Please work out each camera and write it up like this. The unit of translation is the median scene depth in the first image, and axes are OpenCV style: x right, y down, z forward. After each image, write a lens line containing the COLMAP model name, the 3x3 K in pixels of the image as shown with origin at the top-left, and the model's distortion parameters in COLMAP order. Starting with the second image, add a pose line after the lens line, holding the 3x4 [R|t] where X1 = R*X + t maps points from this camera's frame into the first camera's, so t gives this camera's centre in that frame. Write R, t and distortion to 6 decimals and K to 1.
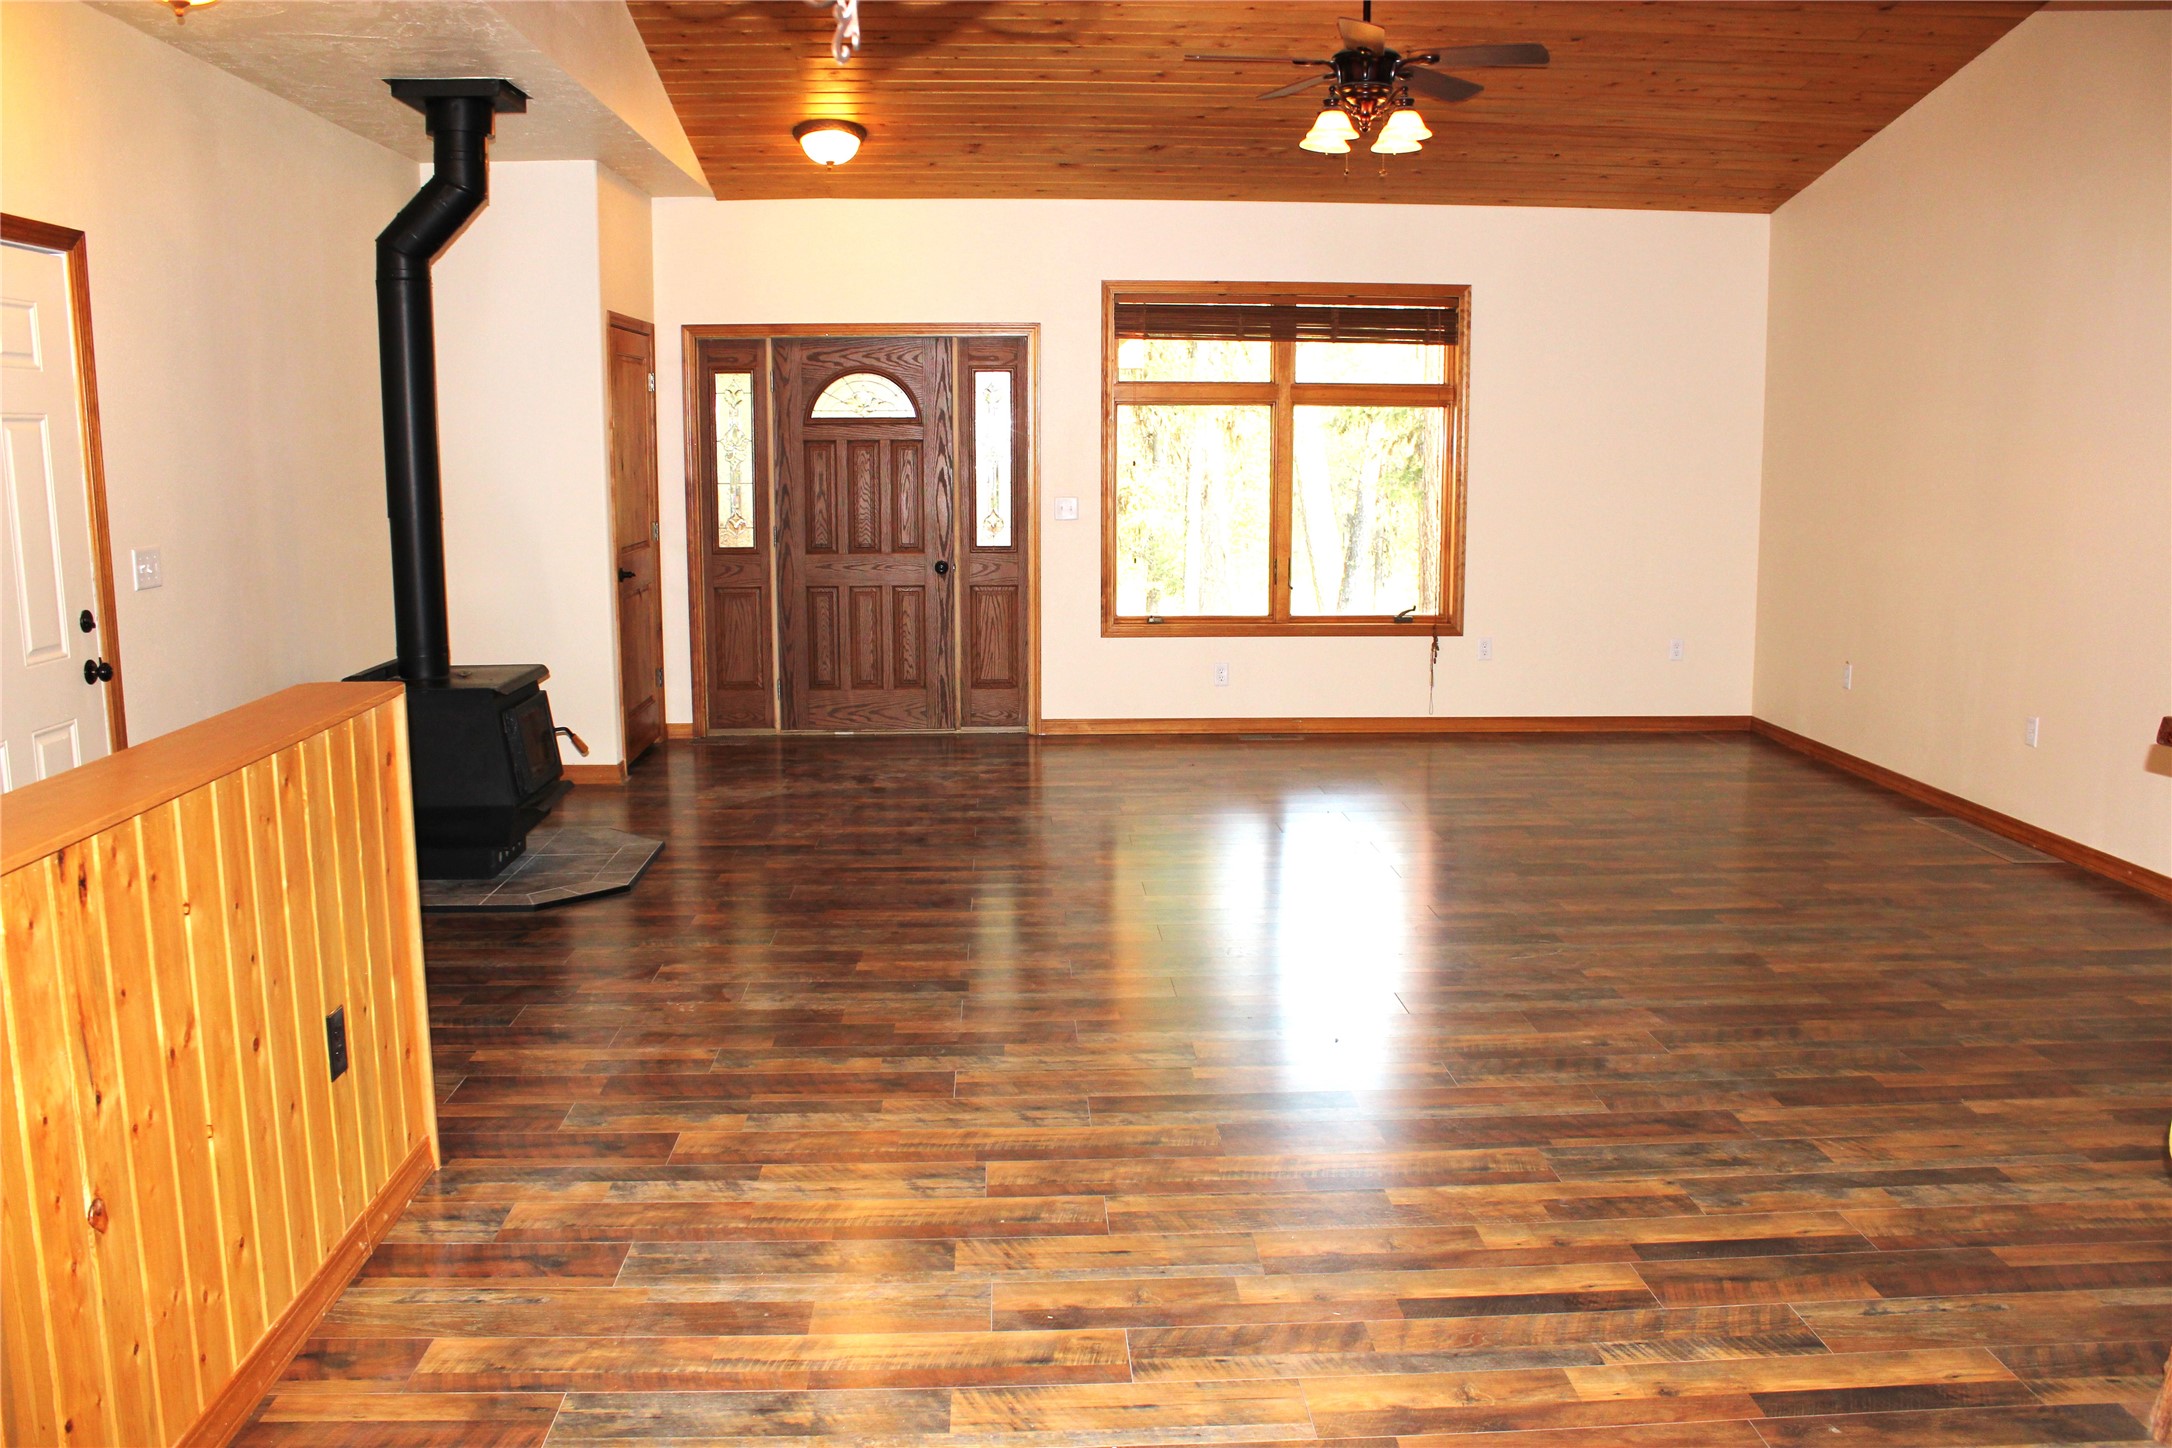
lens RADIAL K [[1810.3, 0, 1098.7], [0, 1810.3, 741.1], [0, 0, 1]] dist [-0.165951, 0.148962]
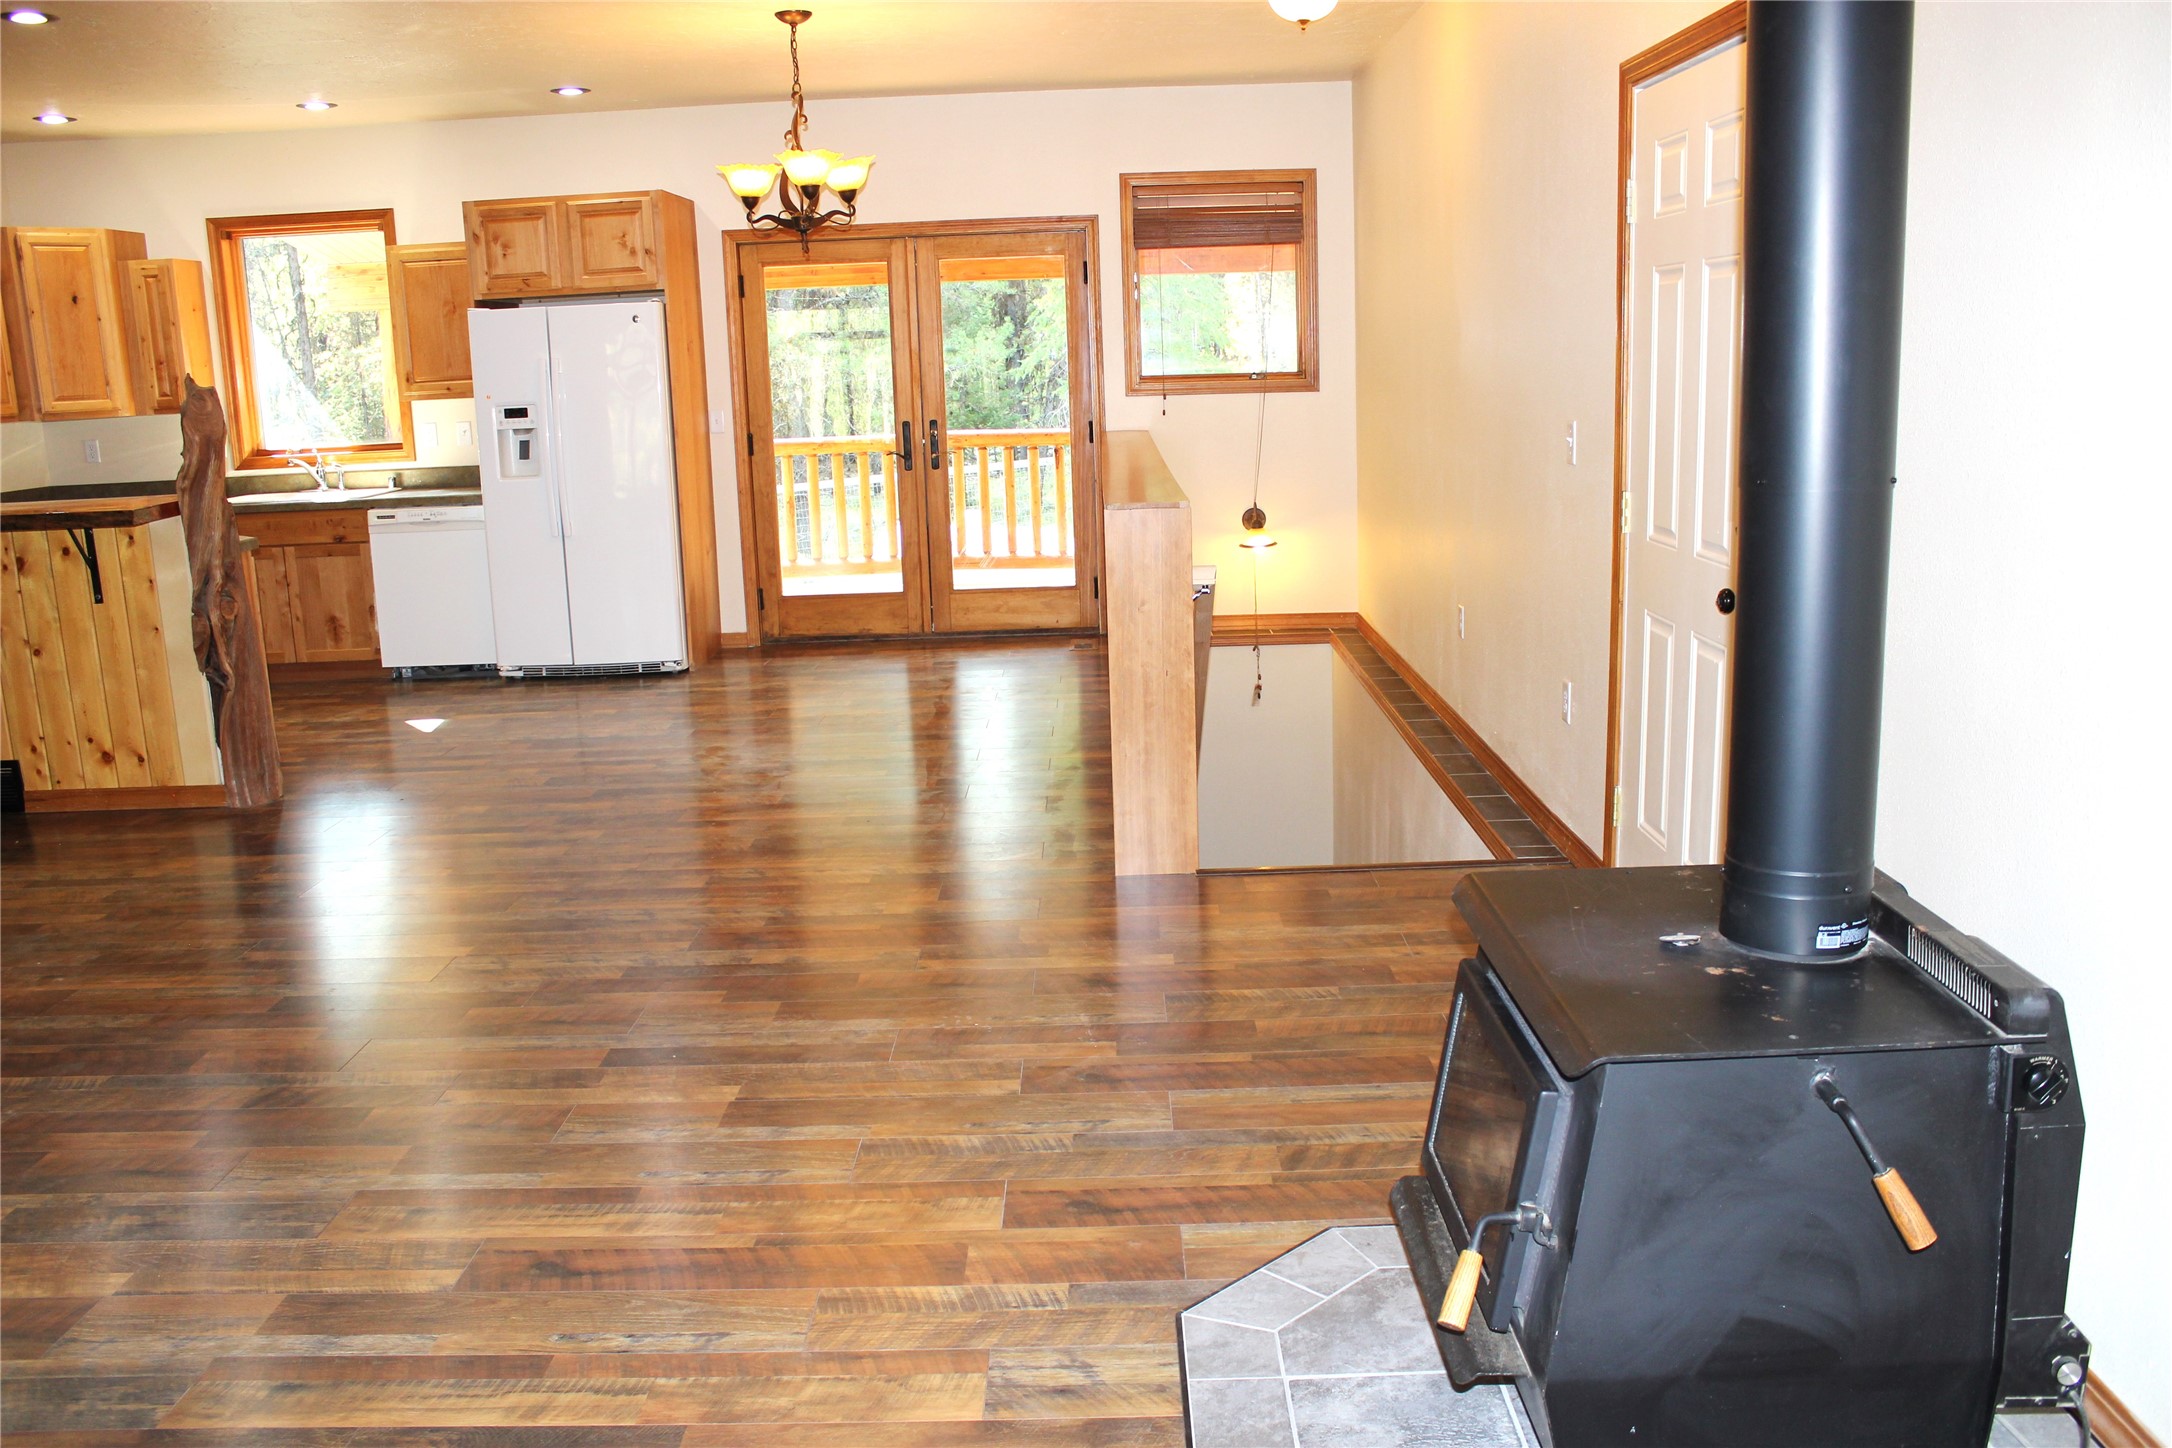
lens RADIAL K [[1810.3, 0, 1098.7], [0, 1810.3, 741.1], [0, 0, 1]] dist [-0.165951, 0.148962]
pose [[-0.997950, 0.021703, 0.060211, -0.342098], [0.042689, 0.926641, 0.373517, -0.271990], [-0.047688, 0.375321, -0.925667, 1.699719]]
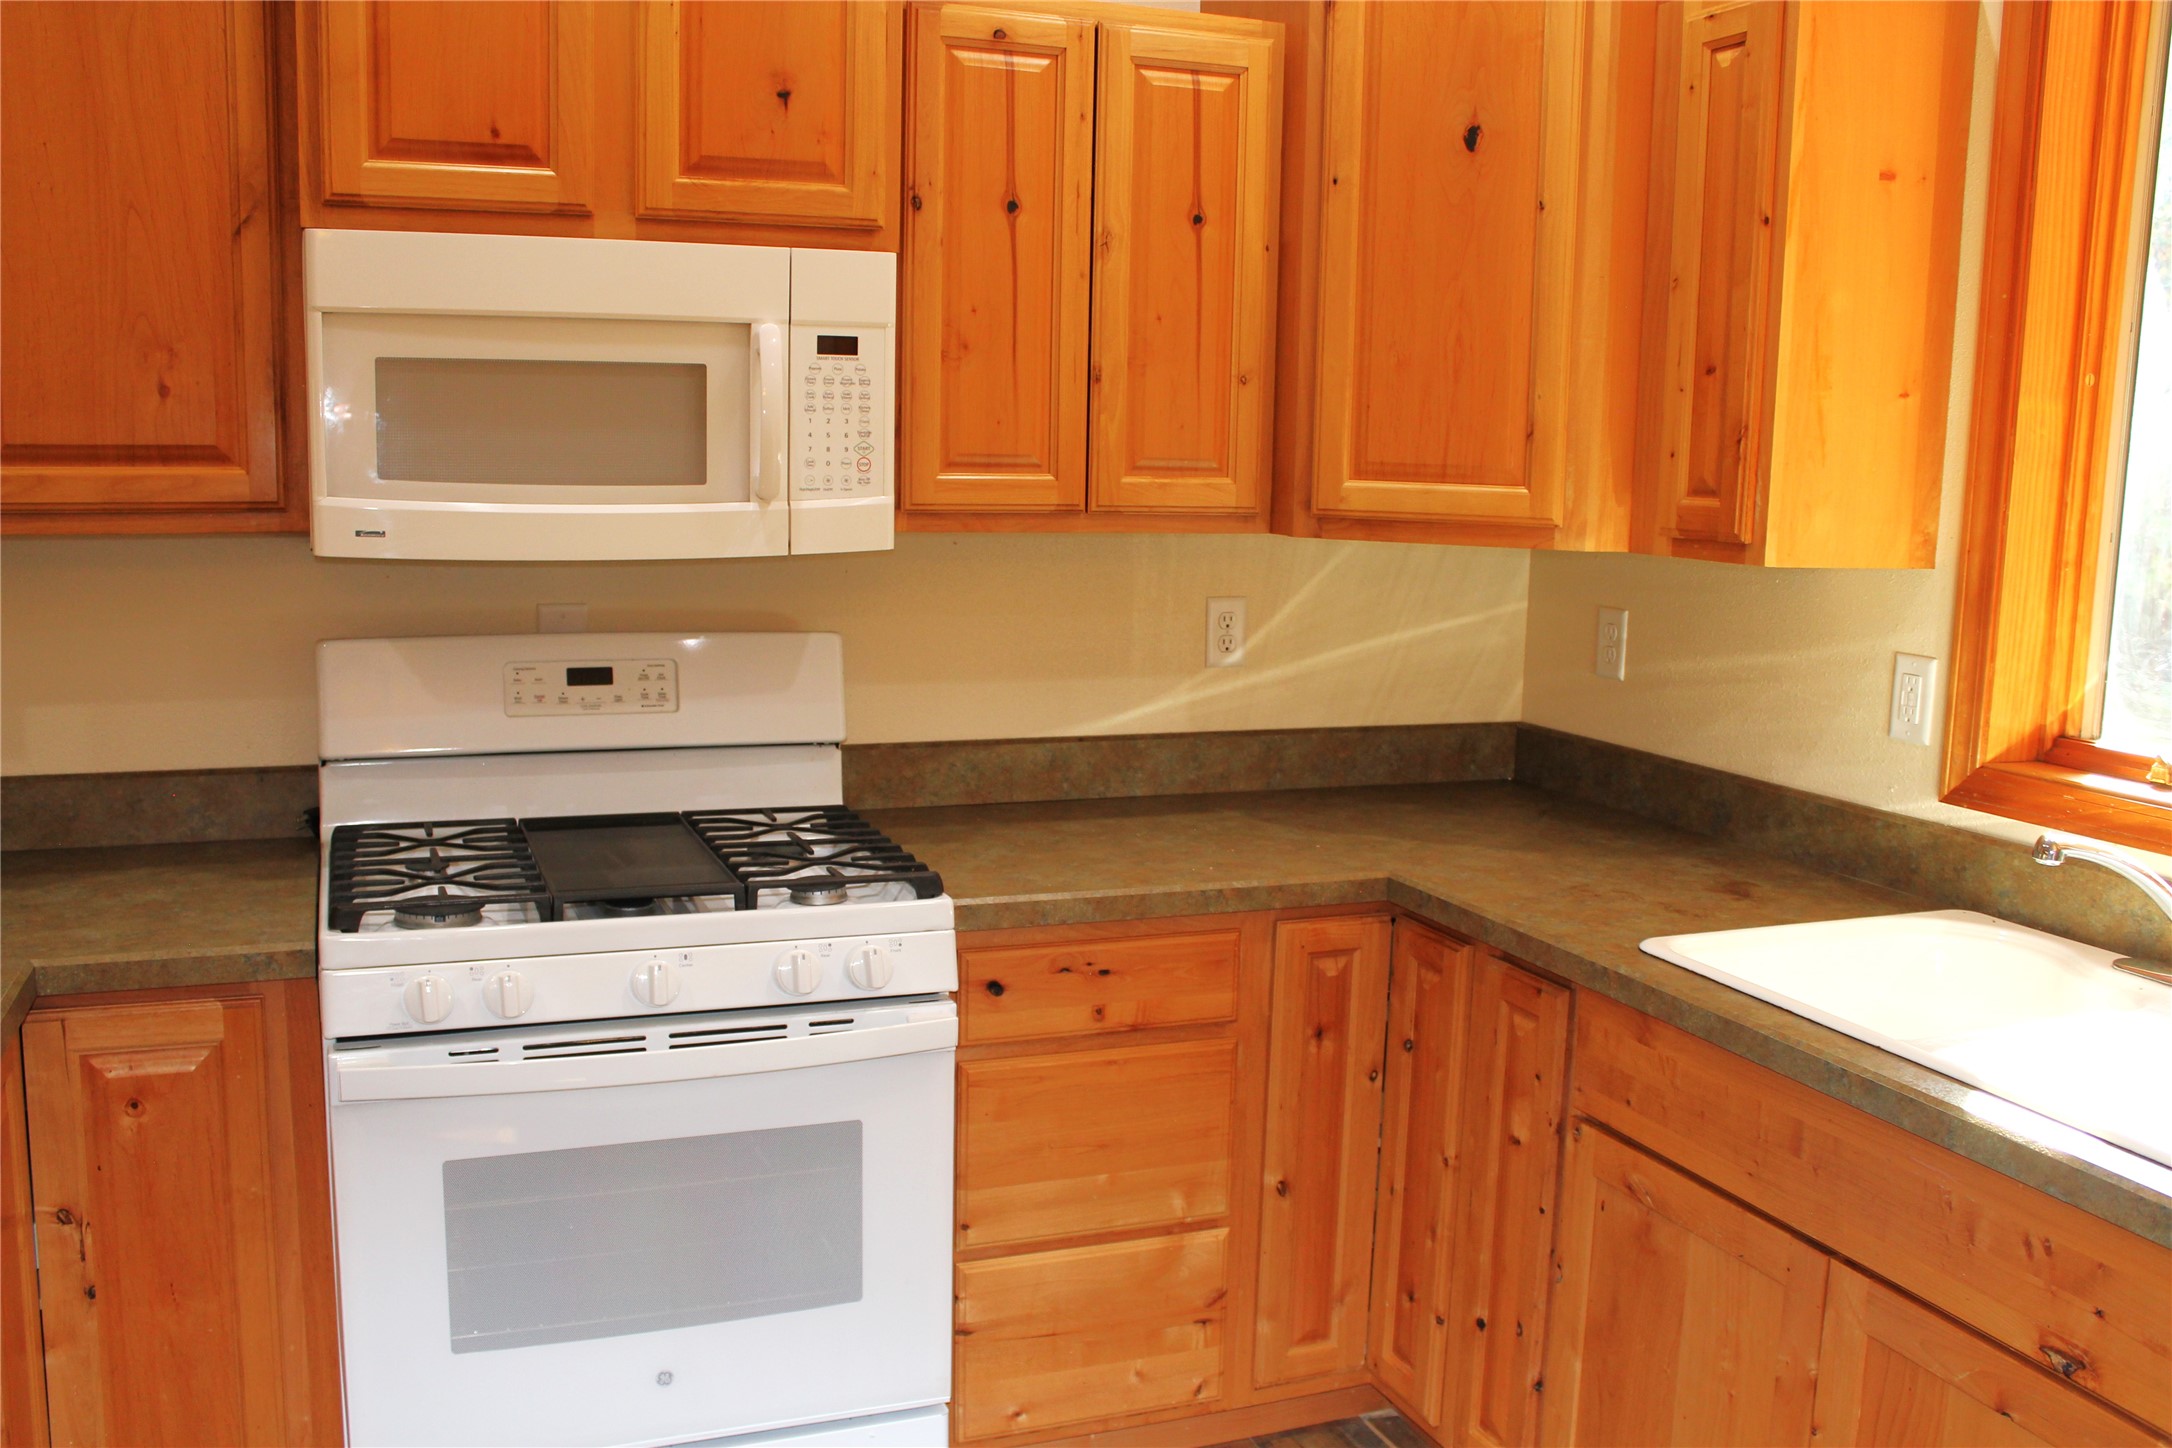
lens RADIAL K [[1931.0, 0, 1097.2], [0, 1931.0, 736.8], [0, 0, 1]] dist [-0.154029, 0.155880]
pose [[-0.320691, -0.149166, 0.935365, 0.274656], [0.134055, 0.970434, 0.200719, -0.034731], [-0.937650, 0.189759, -0.291212, 0.270862]]
